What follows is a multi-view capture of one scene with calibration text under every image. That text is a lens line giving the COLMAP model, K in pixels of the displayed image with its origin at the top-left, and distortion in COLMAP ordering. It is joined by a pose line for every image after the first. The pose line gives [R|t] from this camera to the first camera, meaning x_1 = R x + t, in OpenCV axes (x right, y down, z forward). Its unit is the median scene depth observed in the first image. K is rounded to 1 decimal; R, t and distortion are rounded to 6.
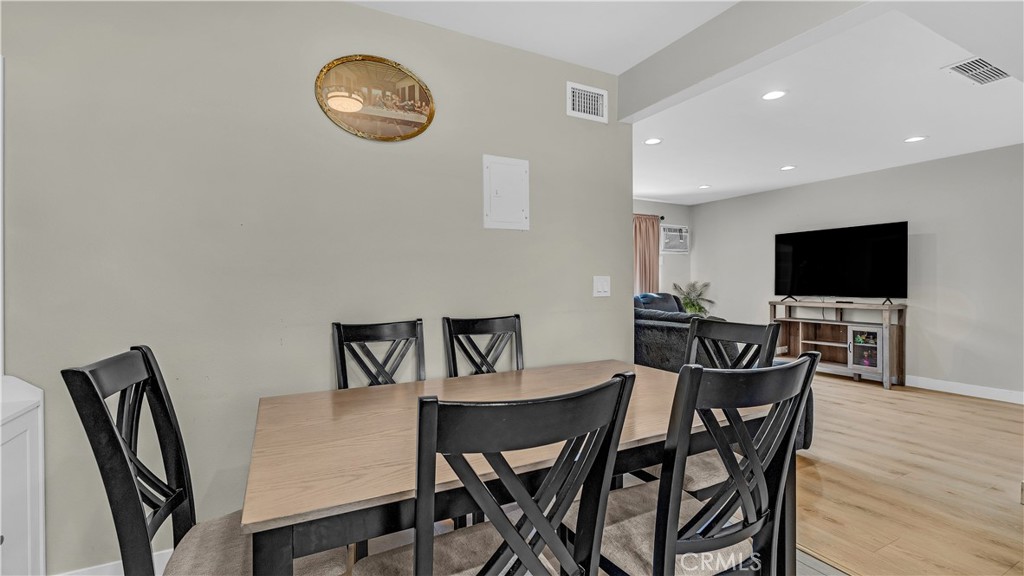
lens RADIAL K [[449.7, 0, 513.3], [0, 449.7, 289.4], [0, 0, 1]] dist [-0.007053, 0.000280]
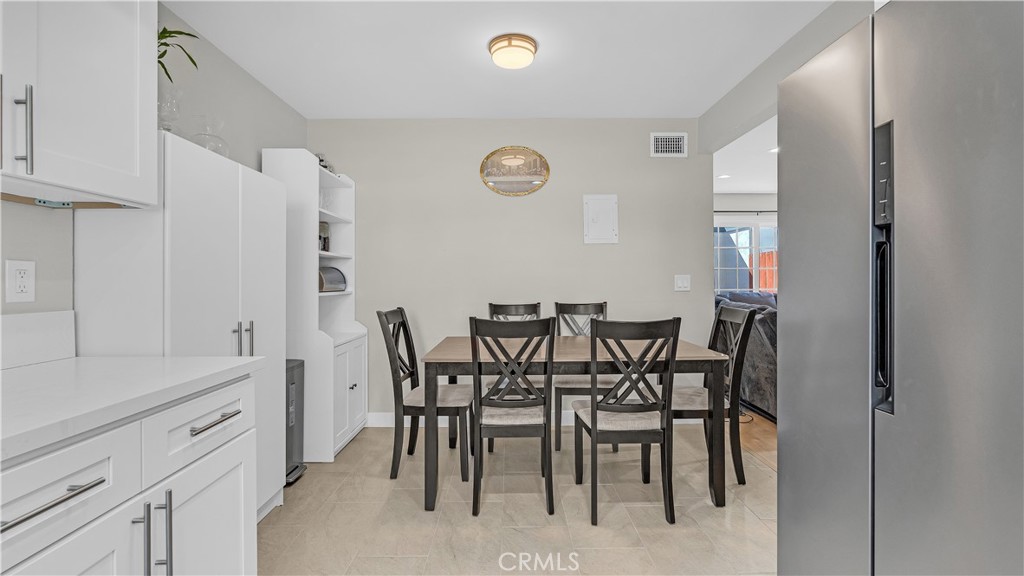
lens RADIAL K [[449.7, 0, 522.1], [0, 449.7, 281.3], [0, 0, 1]] dist [-0.007053, 0.000280]
pose [[0.905365, 0.000465, -0.424634, 0.404784], [-0.004141, 0.999962, -0.007734, 0.001048], [0.424615, 0.008761, 0.905332, -0.468718]]
